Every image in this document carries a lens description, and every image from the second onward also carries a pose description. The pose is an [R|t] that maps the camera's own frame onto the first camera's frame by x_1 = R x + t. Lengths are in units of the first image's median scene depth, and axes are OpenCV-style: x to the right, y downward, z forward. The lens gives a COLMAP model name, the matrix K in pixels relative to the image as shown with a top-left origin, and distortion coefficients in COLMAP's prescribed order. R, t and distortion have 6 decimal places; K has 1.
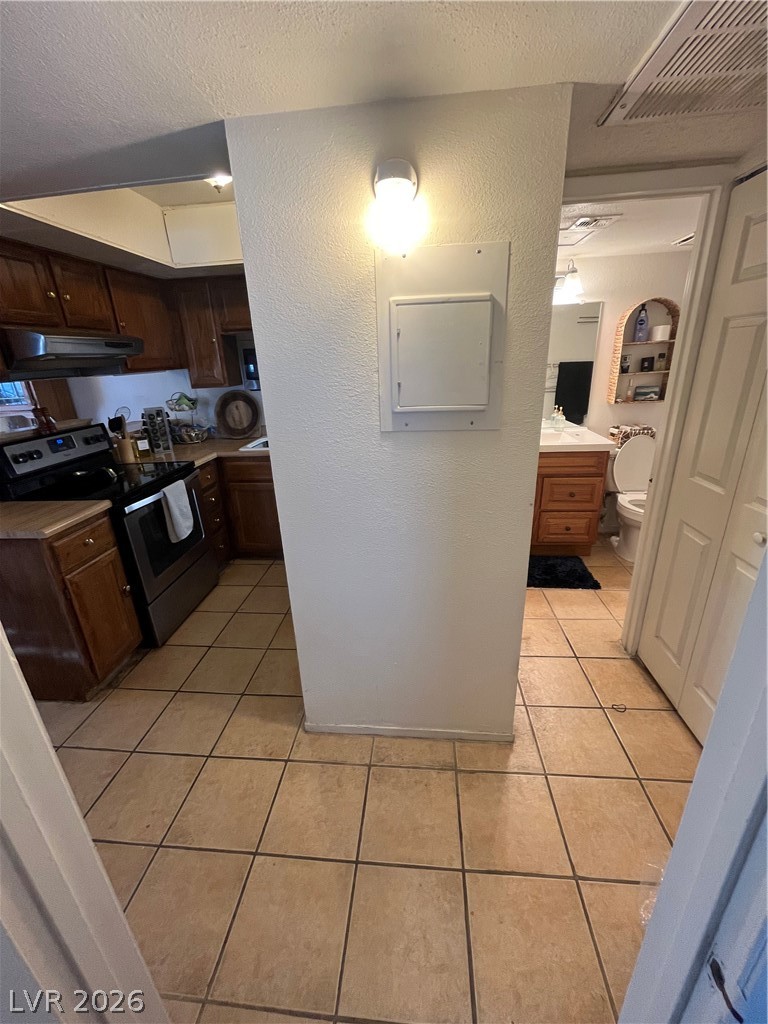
lens RADIAL K [[415.4, 0, 383.5], [0, 415.4, 508.7], [0, 0, 1]] dist [-0.004183, 0.000303]
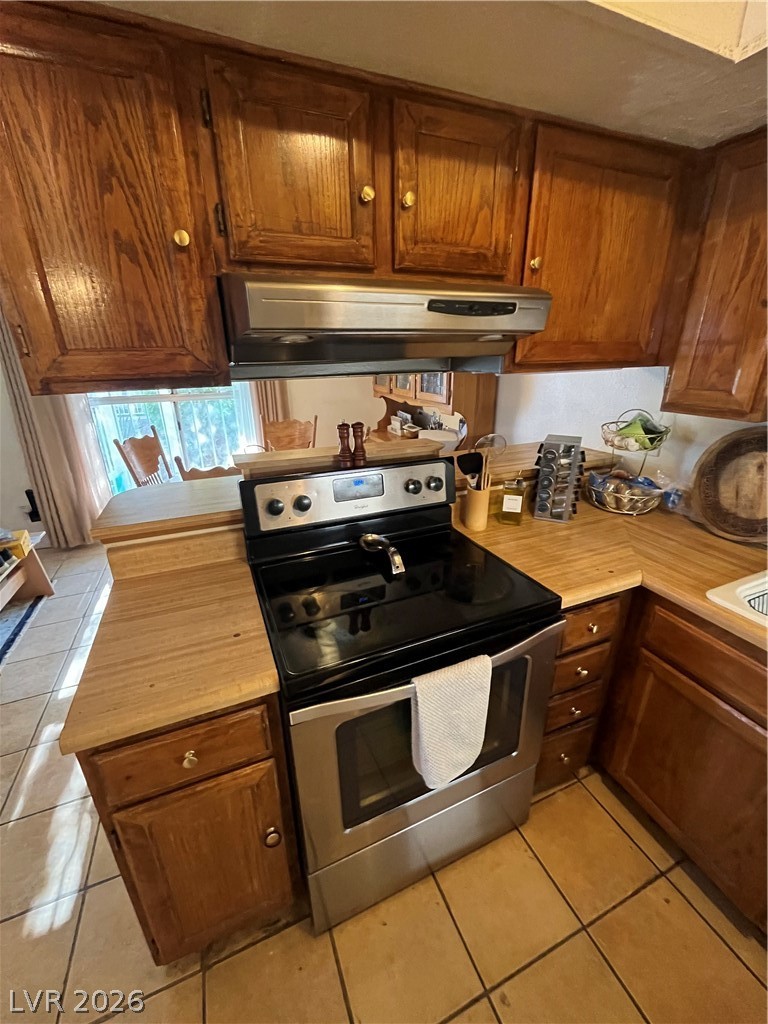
lens RADIAL K [[415.4, 0, 384.3], [0, 415.4, 509.2], [0, 0, 1]] dist [-0.004183, 0.000303]
pose [[0.474480, 0.350025, -0.807683, -0.246546], [-0.312715, 0.924718, 0.217038, -0.237373], [0.822848, 0.149594, 0.548218, 0.635851]]
